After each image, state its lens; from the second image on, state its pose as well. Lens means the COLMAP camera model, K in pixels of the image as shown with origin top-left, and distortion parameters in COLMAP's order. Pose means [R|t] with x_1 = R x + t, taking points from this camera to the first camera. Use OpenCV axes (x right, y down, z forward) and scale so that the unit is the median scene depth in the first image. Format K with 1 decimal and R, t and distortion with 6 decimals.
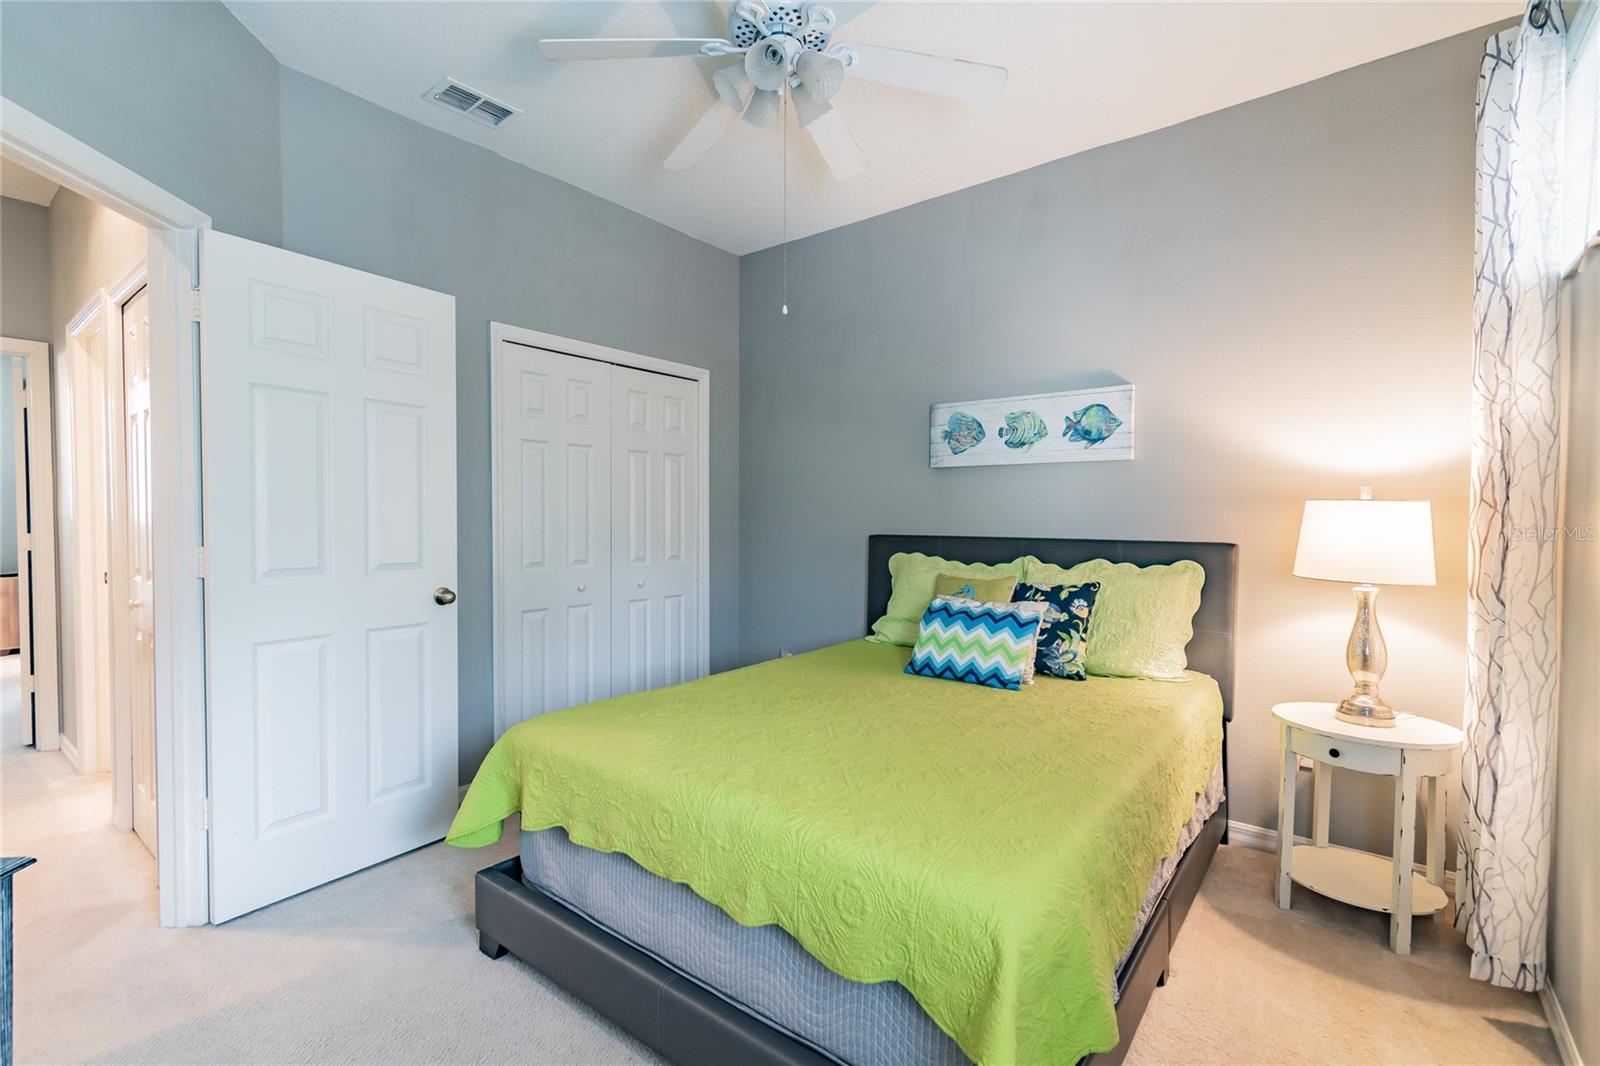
lens RADIAL K [[717.1, 0, 796.4], [0, 717.1, 535.0], [0, 0, 1]] dist [0.005399, -0.002419]
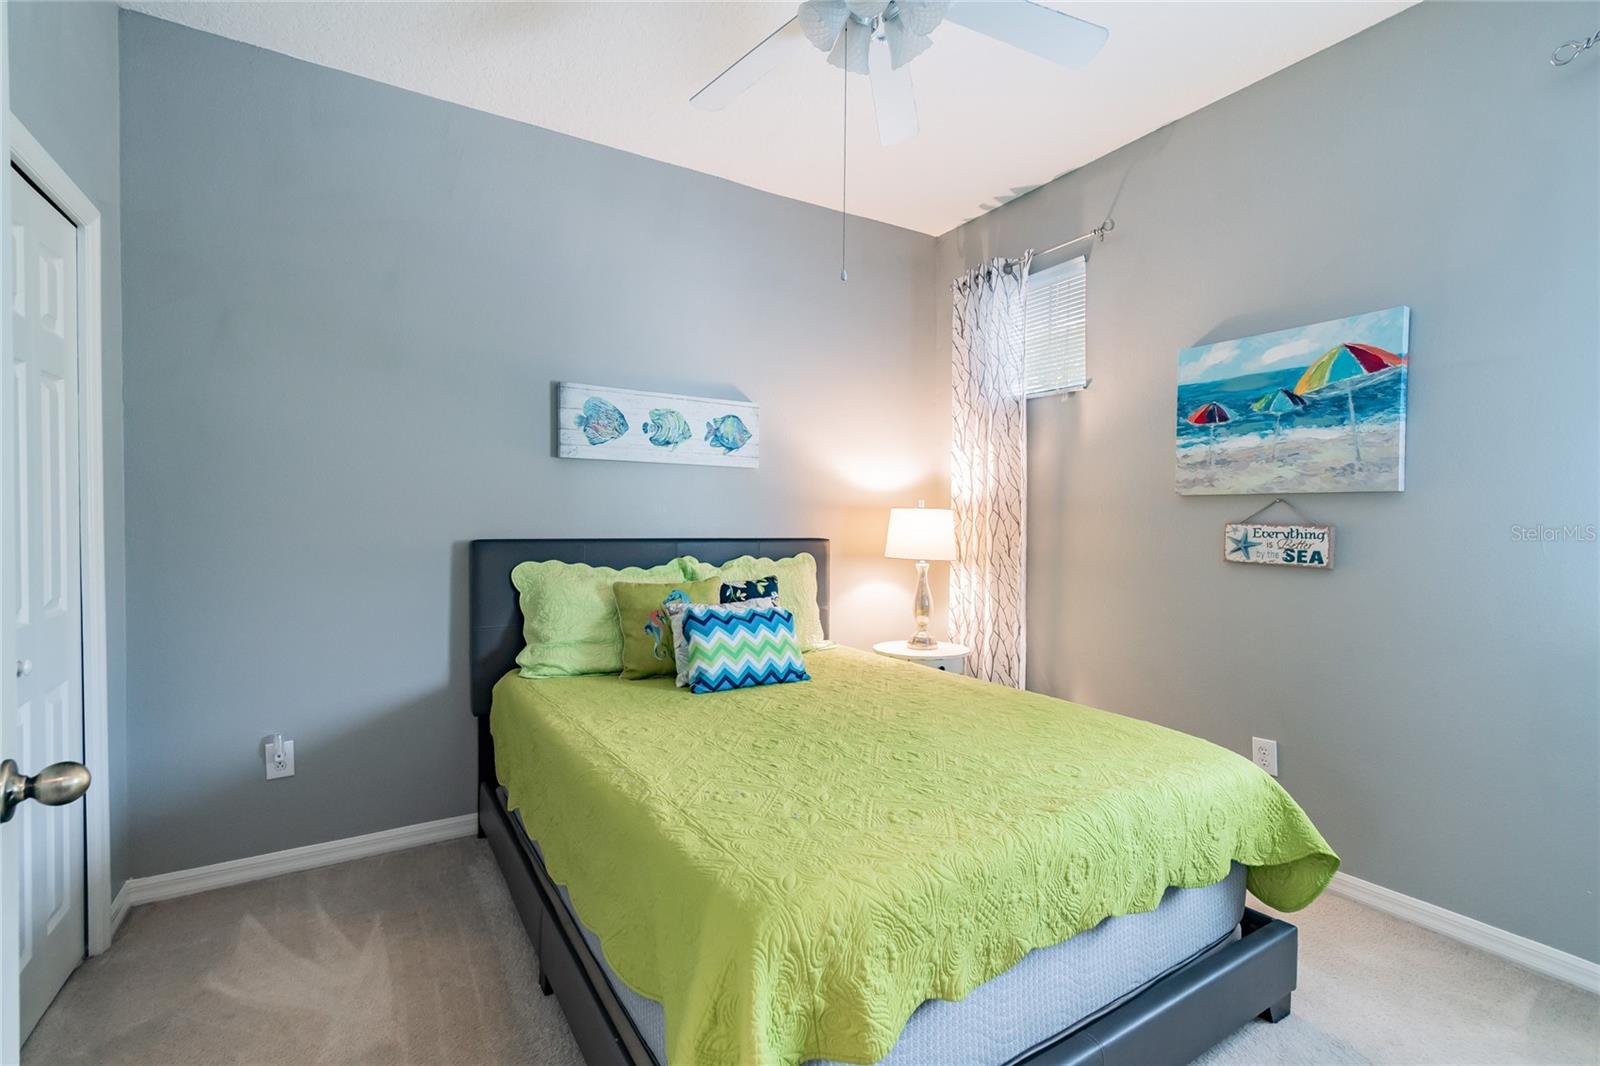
lens RADIAL K [[717.1, 0, 798.7], [0, 717.1, 531.1], [0, 0, 1]] dist [0.005399, -0.002419]
pose [[0.335223, -0.017346, 0.941979, -0.556713], [0.017093, 0.999778, 0.012327, -0.015346], [-0.941984, 0.011969, 0.335445, 0.509814]]
